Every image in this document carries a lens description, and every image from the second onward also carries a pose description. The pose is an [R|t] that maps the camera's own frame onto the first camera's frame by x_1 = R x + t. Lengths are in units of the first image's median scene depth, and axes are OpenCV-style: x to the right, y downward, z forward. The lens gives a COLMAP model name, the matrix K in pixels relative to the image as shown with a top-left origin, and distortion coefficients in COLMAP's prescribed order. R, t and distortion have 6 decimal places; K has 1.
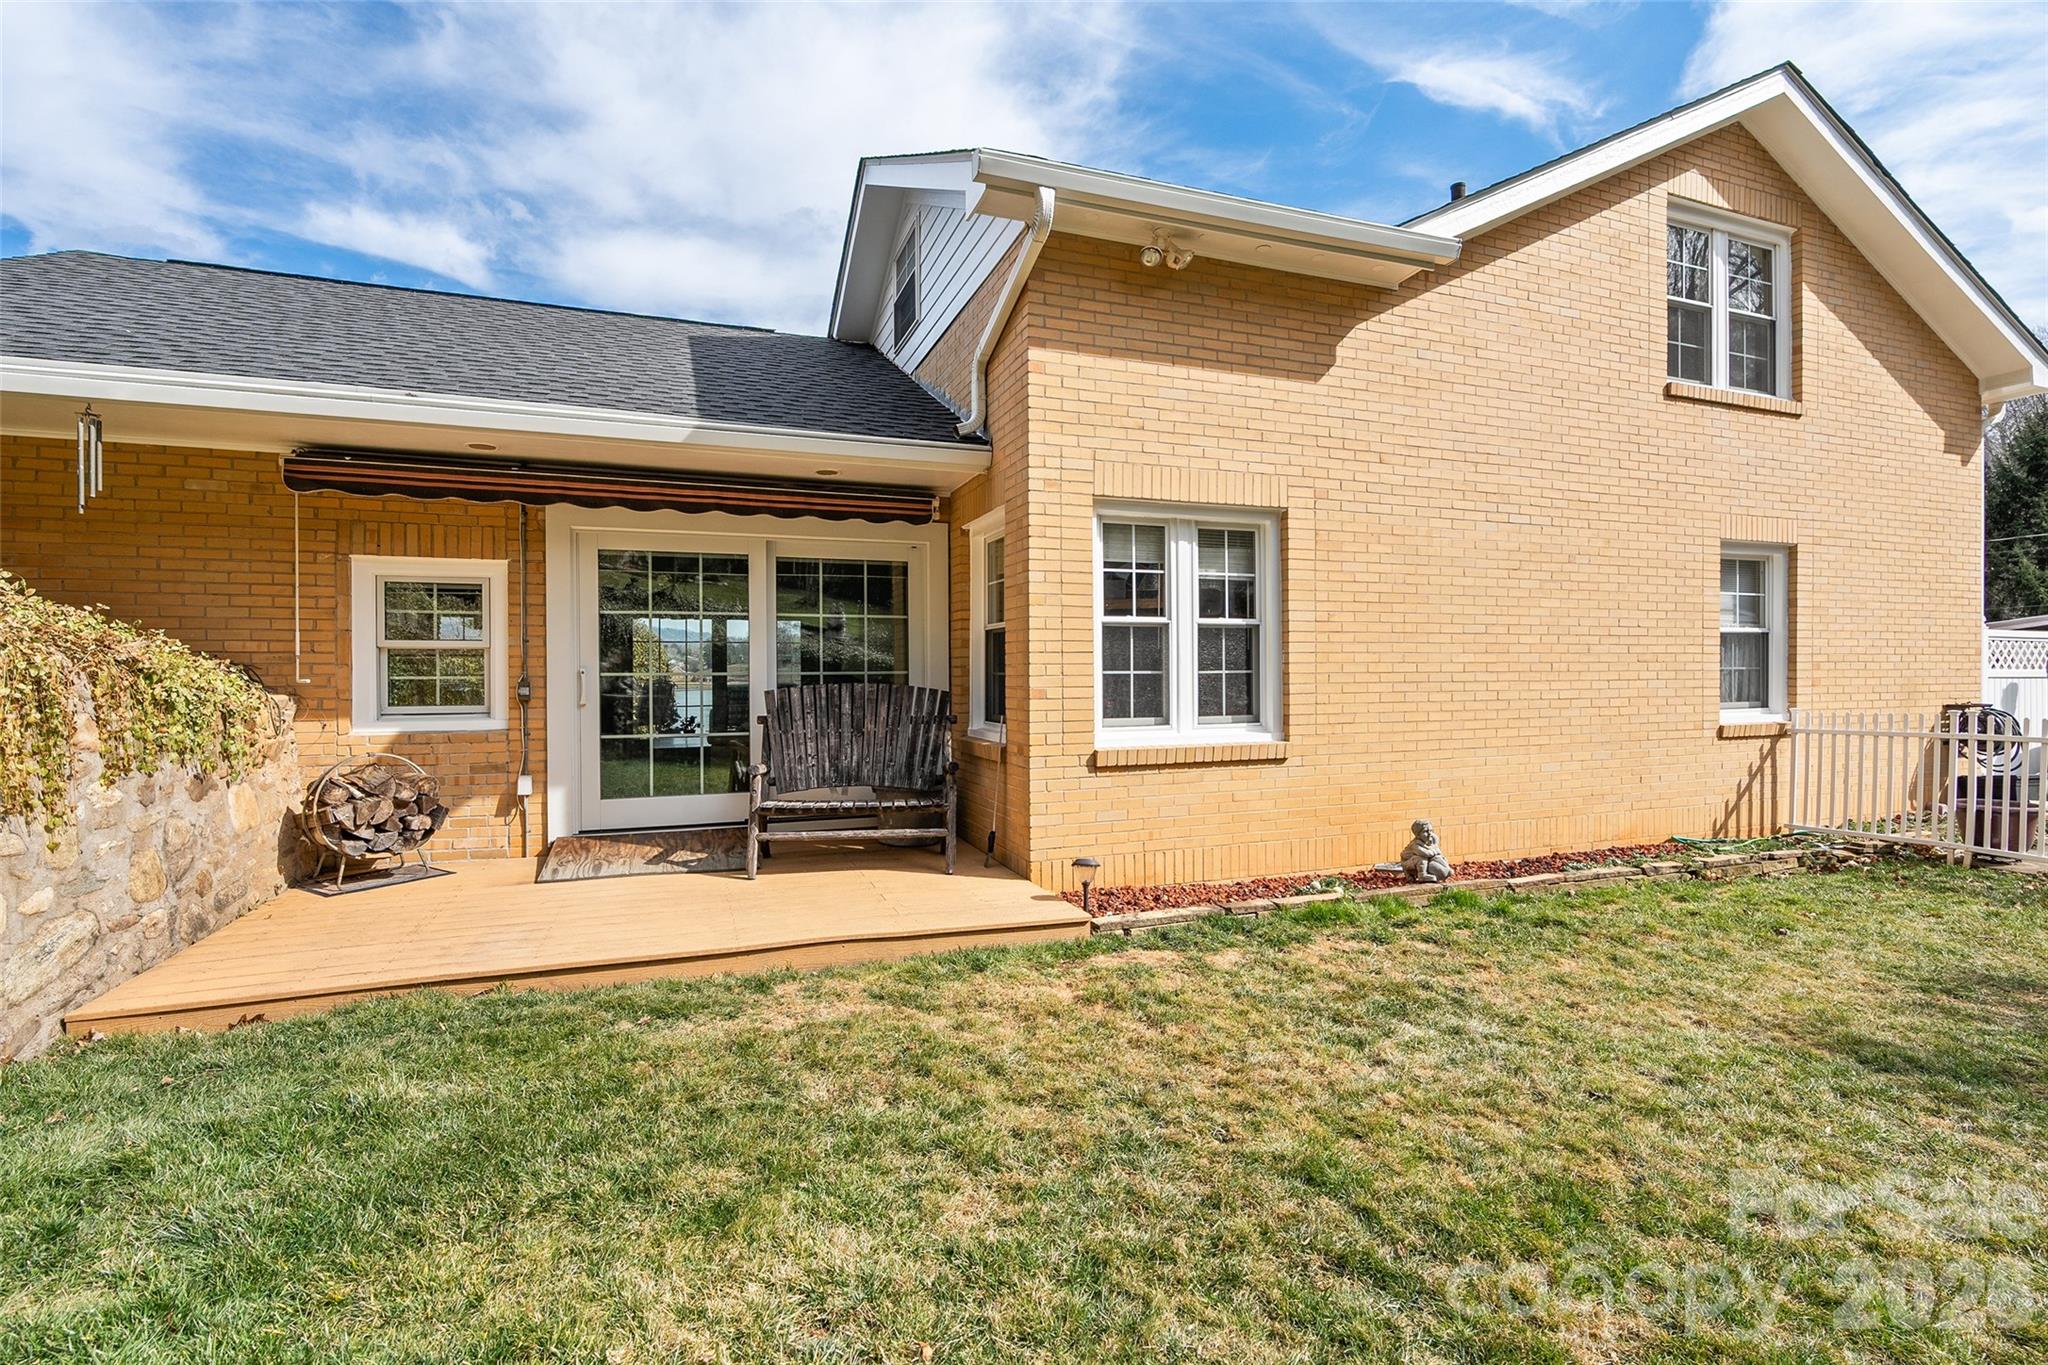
lens RADIAL K [[918.2, 0, 1008.0], [0, 918.2, 666.6], [0, 0, 1]] dist [-0.008577, 0.000281]
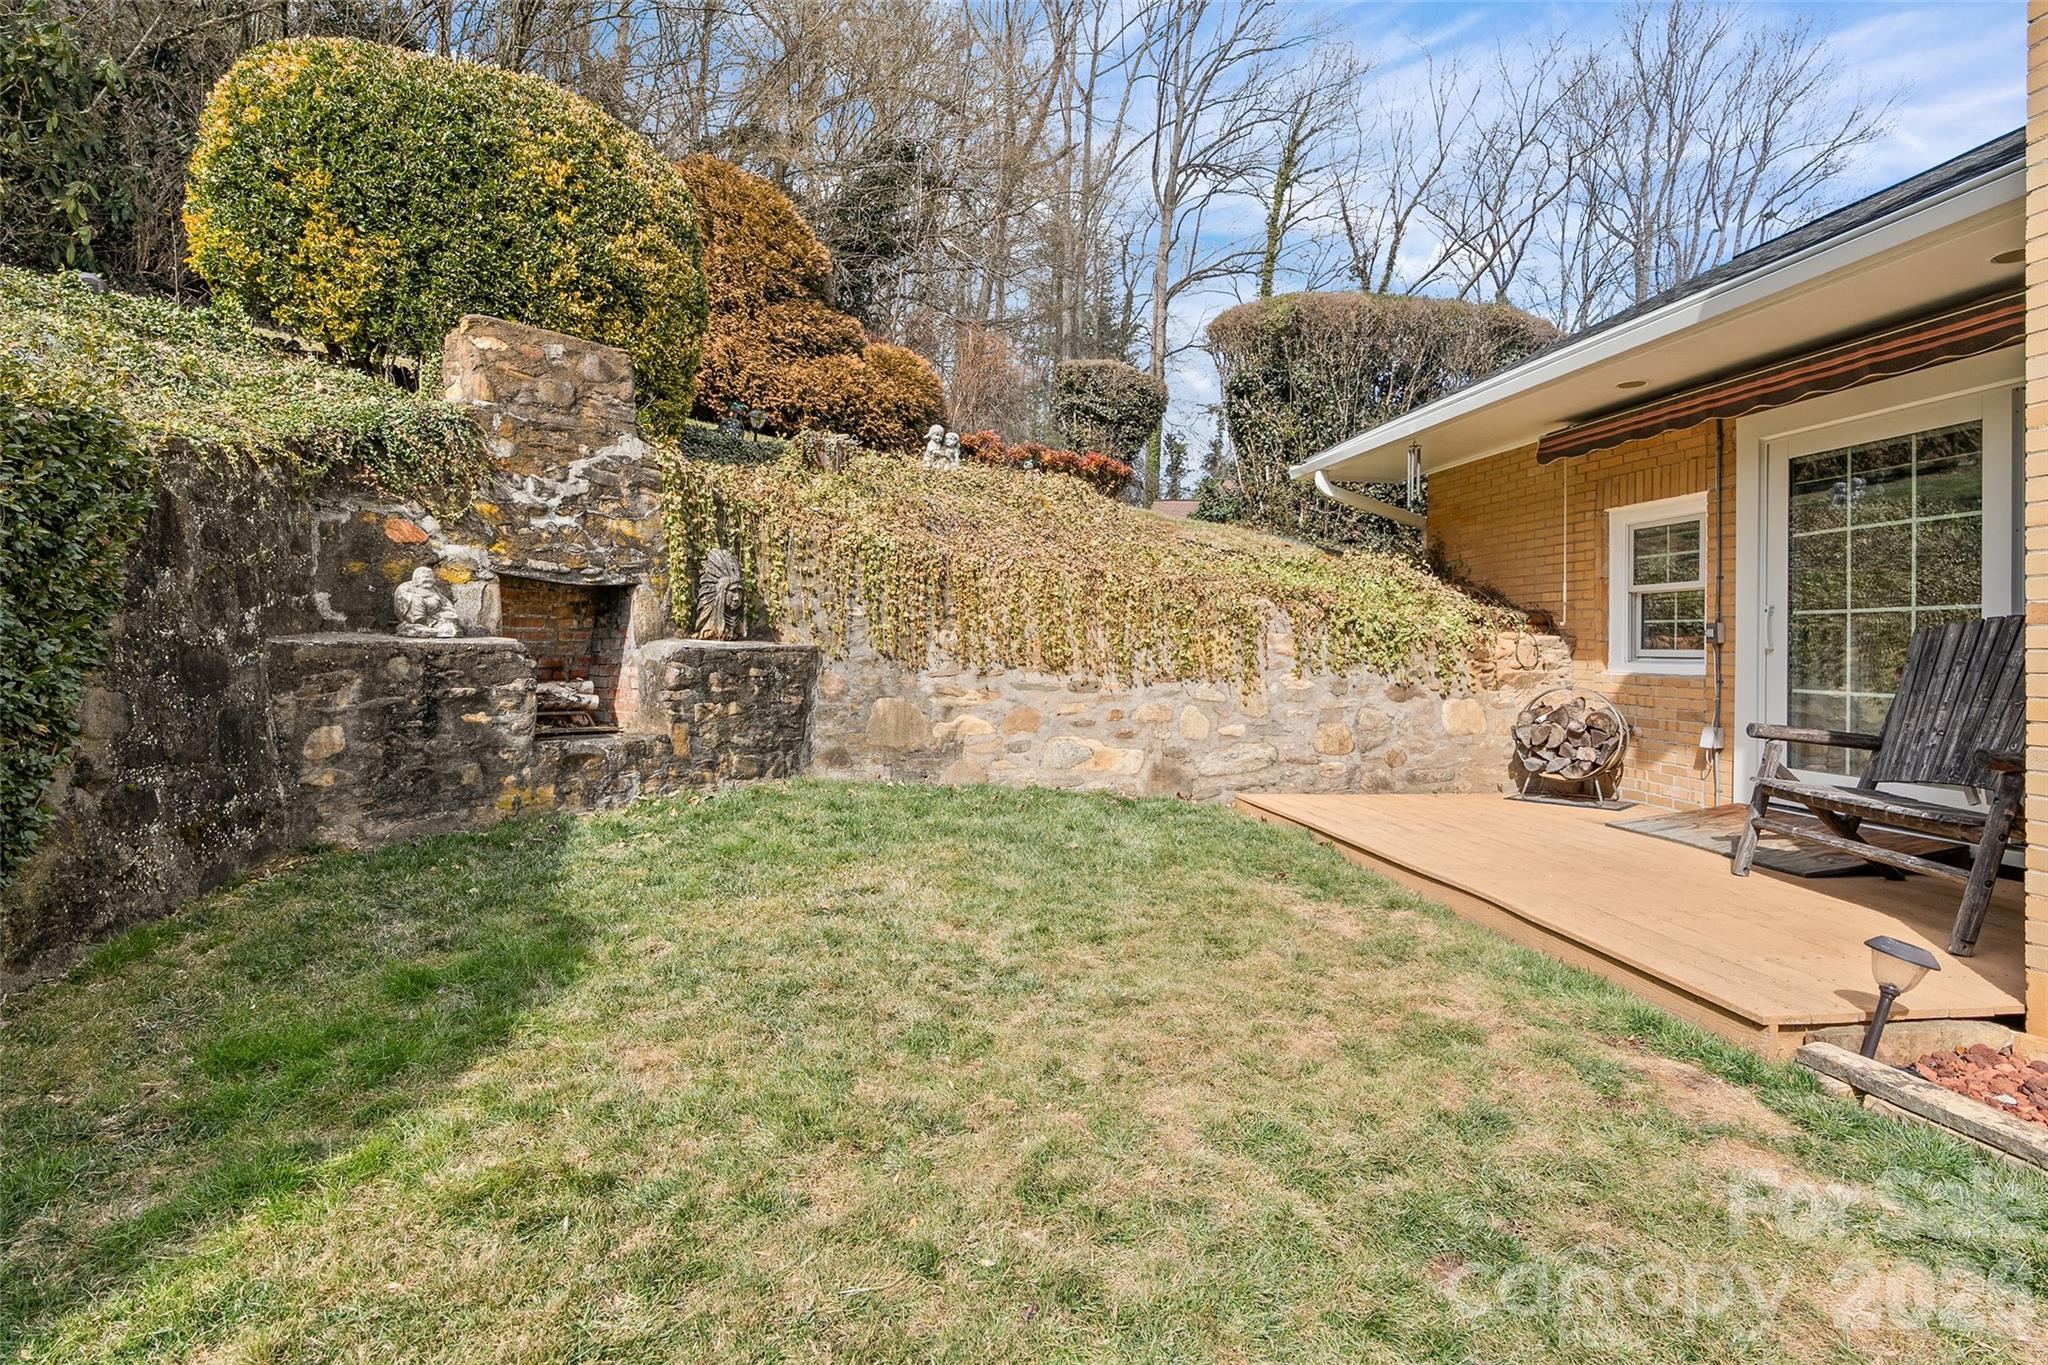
lens RADIAL K [[980.8, 0, 1014.4], [0, 980.8, 668.4], [0, 0, 1]] dist [-0.002318, -0.000103]
pose [[-0.215173, 0.016874, -0.976430, 0.573544], [-0.014599, 0.999683, 0.020493, 0.053155], [0.976467, 0.018664, -0.214859, 0.553032]]
